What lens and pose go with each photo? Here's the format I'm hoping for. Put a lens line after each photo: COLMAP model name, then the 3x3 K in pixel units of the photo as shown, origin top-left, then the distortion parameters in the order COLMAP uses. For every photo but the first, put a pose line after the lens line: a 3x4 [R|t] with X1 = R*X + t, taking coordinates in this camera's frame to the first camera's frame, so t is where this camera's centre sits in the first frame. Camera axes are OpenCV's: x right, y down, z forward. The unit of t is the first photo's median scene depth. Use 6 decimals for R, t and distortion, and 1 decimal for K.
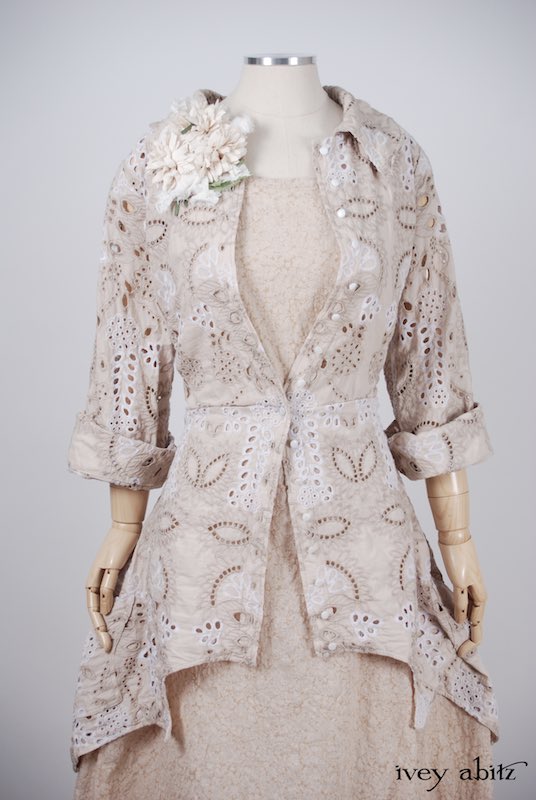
lens RADIAL K [[1515.5, 0, 268.4], [0, 1515.5, 400.4], [0, 0, 1]] dist [-0.050657, -0.046499]
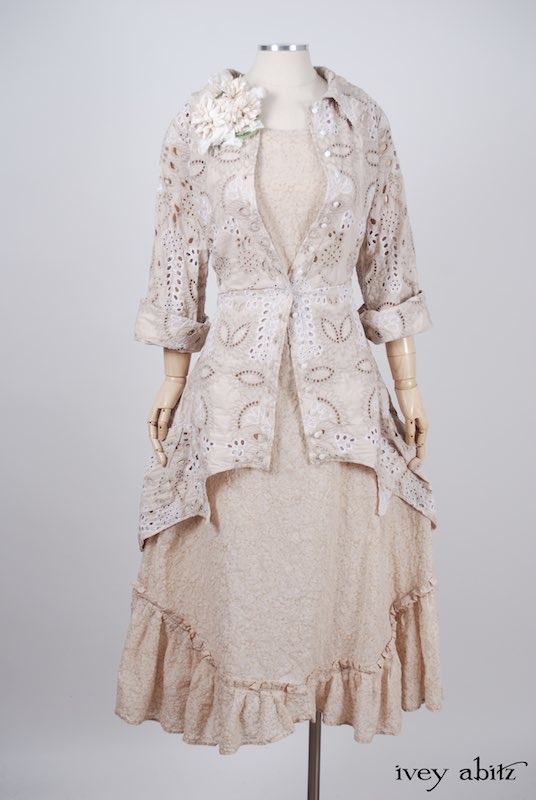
lens RADIAL K [[1203.7, 0, 268.1], [0, 1203.7, 399.8], [0, 0, 1]] dist [-0.077380, -0.005141]
pose [[0.999872, -0.006514, 0.014606, -0.025507], [0.005804, 0.998823, 0.048163, 0.052639], [-0.014902, -0.048072, 0.998733, -0.142745]]
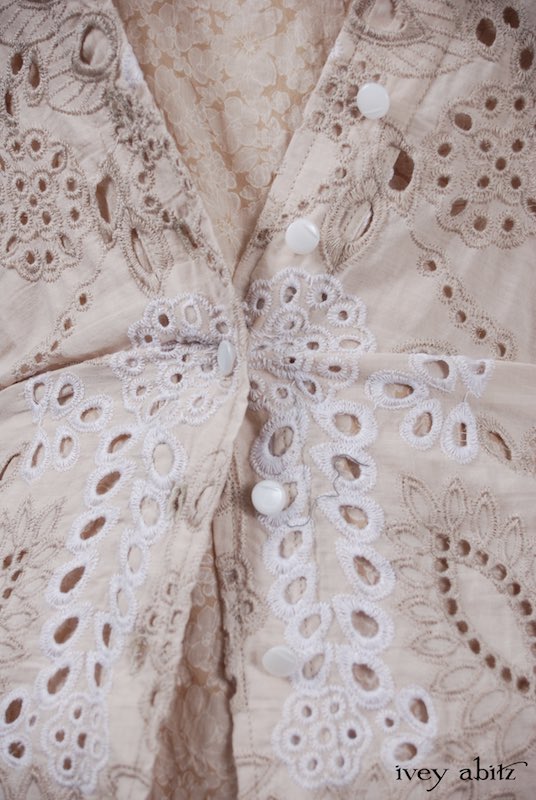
lens RADIAL K [[1608.1, 0, 267.6], [0, 1608.1, 396.8], [0, 0, 1]] dist [-0.052794, 0.044519]
pose [[0.975477, -0.001214, -0.220097, 0.070742], [-0.076732, 0.935374, -0.345236, 0.098990], [0.206292, 0.353658, 0.912343, 0.751243]]
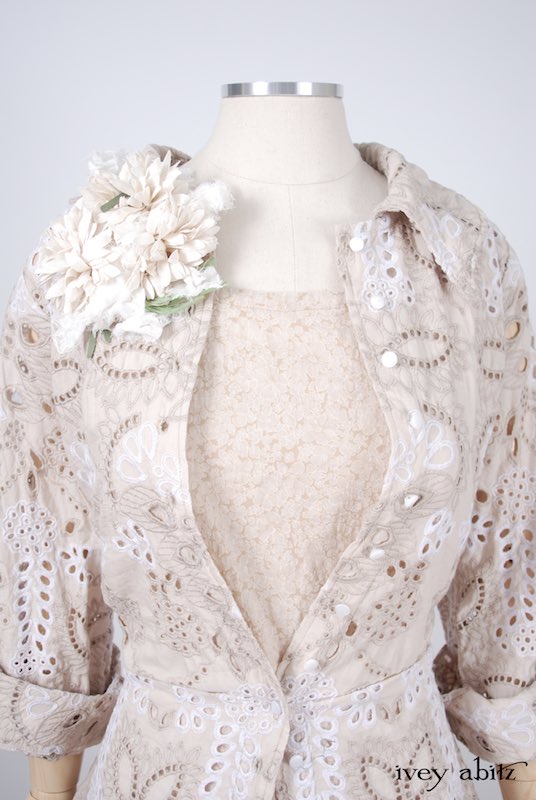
lens RADIAL K [[900.8, 0, 276.8], [0, 900.8, 399.9], [0, 0, 1]] dist [-0.124063, 0.127044]
pose [[0.999841, 0.014494, -0.010392, 0.011030], [-0.014516, 0.999892, -0.002077, -0.104182], [0.010361, 0.002228, 0.999944, 0.655024]]
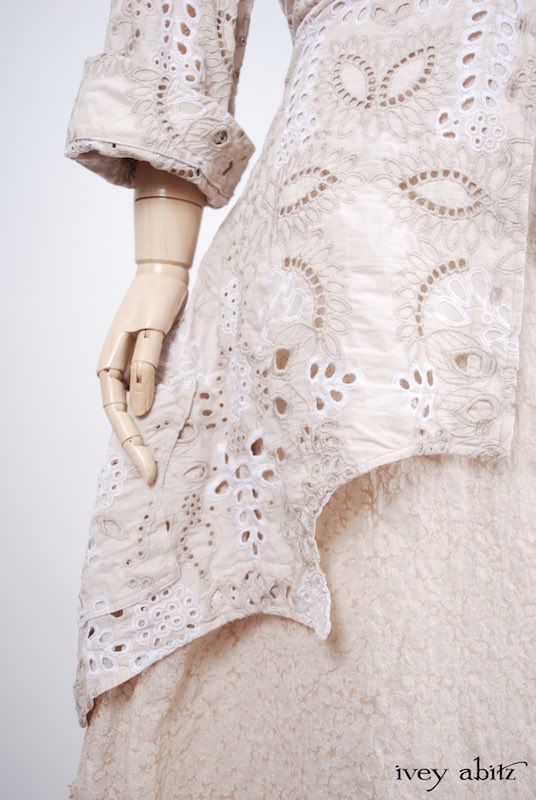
lens RADIAL K [[791.5, 0, 276.9], [0, 791.5, 400.2], [0, 0, 1]] dist [-0.137752, 0.131229]
pose [[0.955791, -0.004522, 0.294012, -0.153399], [0.040186, 0.992509, -0.115373, 0.181839], [-0.291287, 0.122087, 0.948813, 0.774024]]
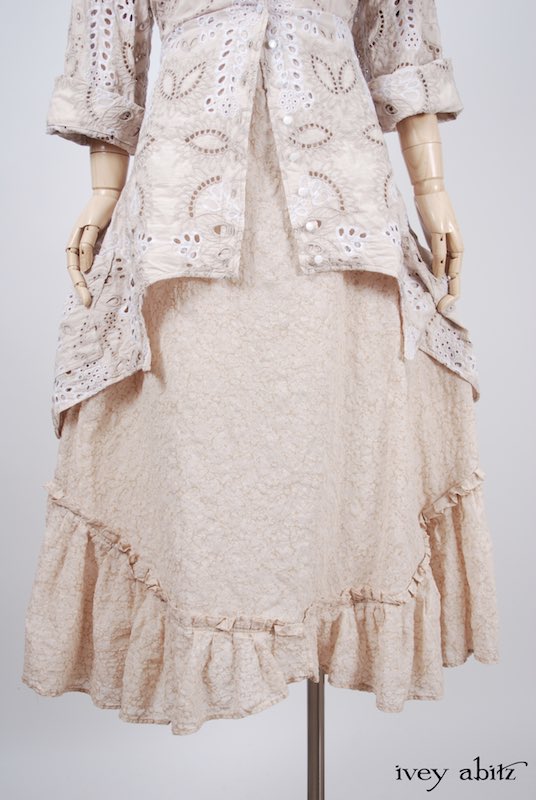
lens RADIAL K [[900.8, 0, 276.8], [0, 900.8, 399.9], [0, 0, 1]] dist [-0.124063, 0.127044]
pose [[0.998598, -0.027721, 0.045088, -0.011754], [0.030509, 0.997586, -0.062373, 0.284332], [-0.043250, 0.063662, 0.997034, 0.444664]]
